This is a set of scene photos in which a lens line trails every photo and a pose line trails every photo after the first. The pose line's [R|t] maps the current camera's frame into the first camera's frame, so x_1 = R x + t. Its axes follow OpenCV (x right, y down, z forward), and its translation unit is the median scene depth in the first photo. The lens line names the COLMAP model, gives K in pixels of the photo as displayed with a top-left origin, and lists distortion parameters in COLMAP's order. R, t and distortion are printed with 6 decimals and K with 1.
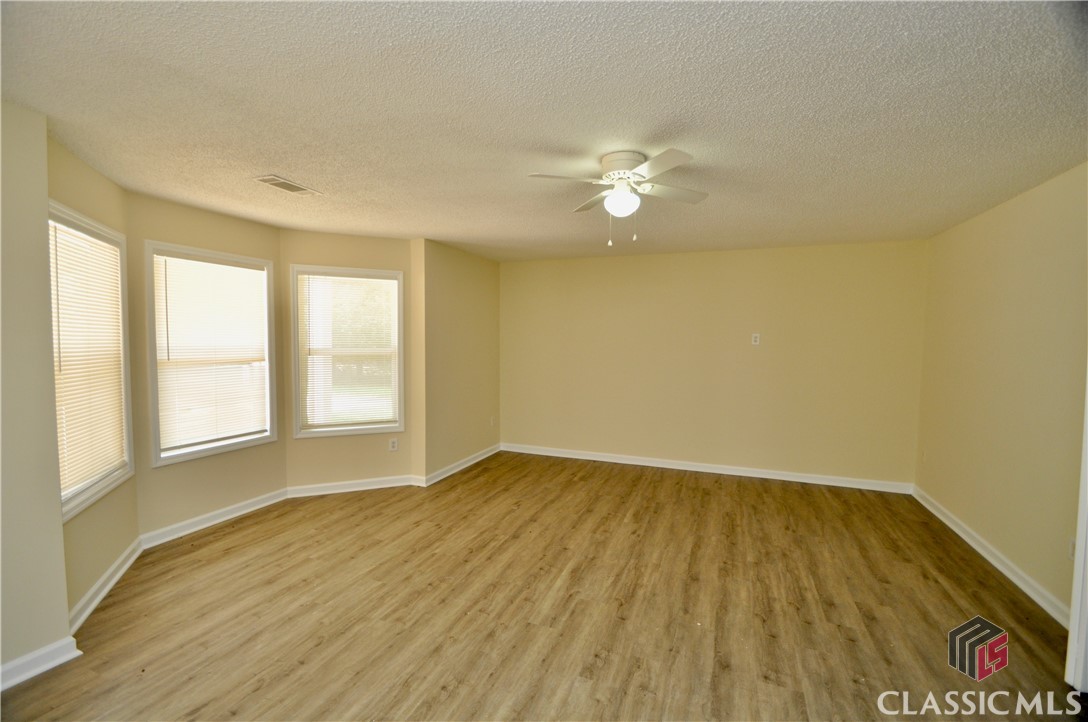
lens RADIAL K [[474.9, 0, 529.7], [0, 474.9, 353.7], [0, 0, 1]] dist [0.009130, -0.013970]
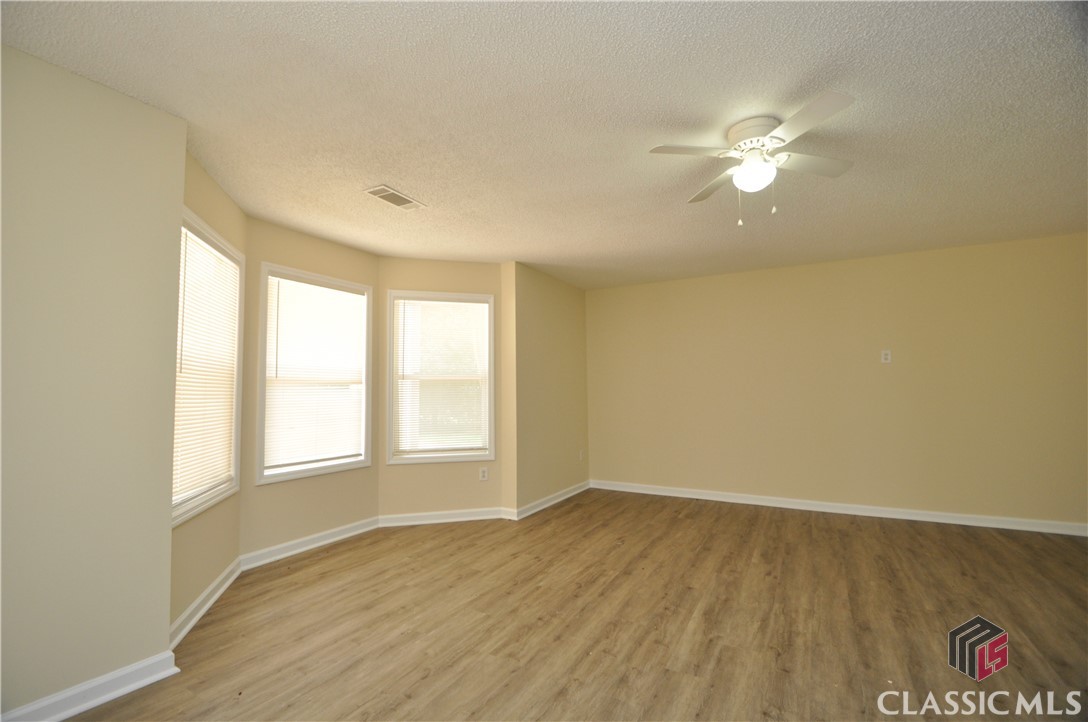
lens RADIAL K [[474.9, 0, 532.7], [0, 474.9, 350.8], [0, 0, 1]] dist [0.009130, -0.013970]
pose [[0.990513, -0.025141, -0.135099, -0.083358], [0.009750, 0.993502, -0.113399, 0.084702], [0.137072, 0.111006, 0.984322, 0.073545]]
